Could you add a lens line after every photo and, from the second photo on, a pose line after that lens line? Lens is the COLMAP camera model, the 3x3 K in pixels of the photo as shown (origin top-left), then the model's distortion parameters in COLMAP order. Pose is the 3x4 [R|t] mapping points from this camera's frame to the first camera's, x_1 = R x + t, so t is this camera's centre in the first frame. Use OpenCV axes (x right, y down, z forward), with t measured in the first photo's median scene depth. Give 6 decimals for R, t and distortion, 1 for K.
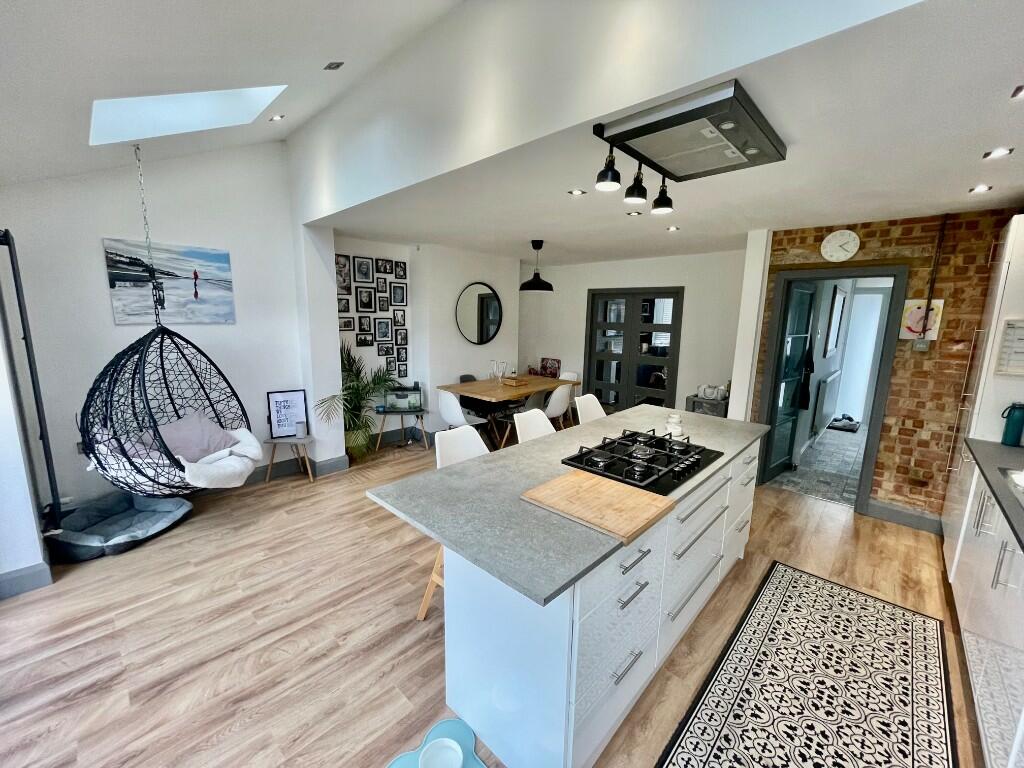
lens RADIAL K [[413.2, 0, 512.0], [0, 413.2, 384.0], [0, 0, 1]] dist [-0.000004, -0.000126]
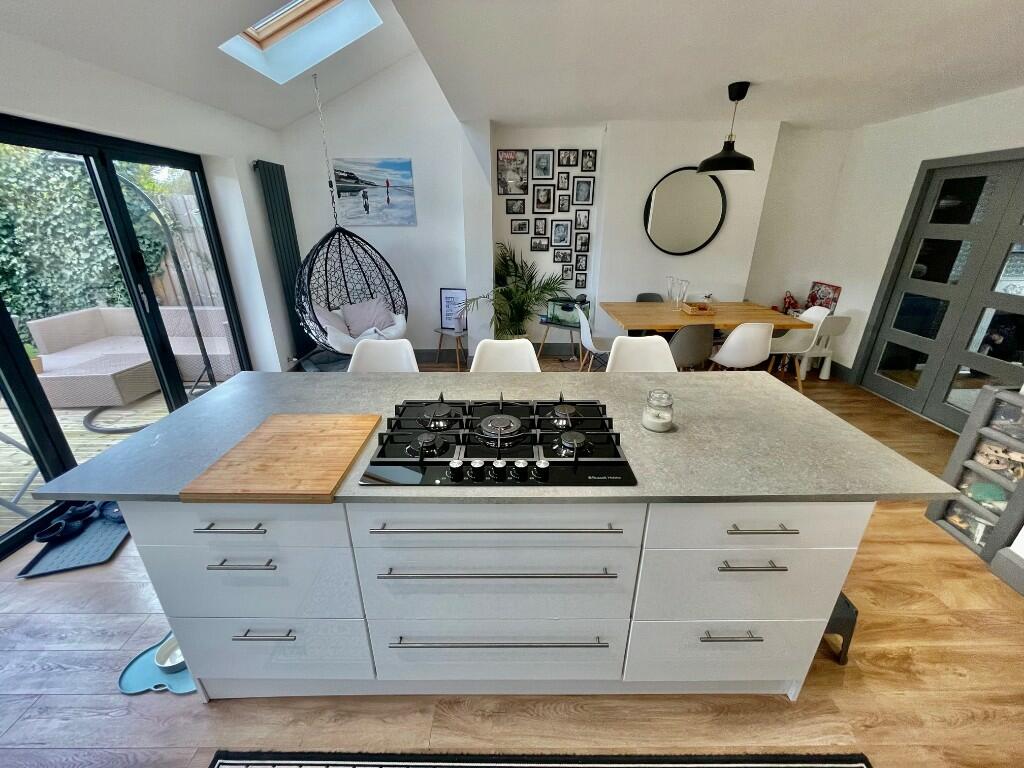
lens RADIAL K [[413.2, 0, 512.0], [0, 413.2, 384.0], [0, 0, 1]] dist [-0.000004, -0.000126]
pose [[0.690397, 0.254444, -0.677208, 0.335746], [-0.108102, 0.961881, 0.251195, -0.028356], [0.715308, -0.100216, 0.691586, 0.257090]]
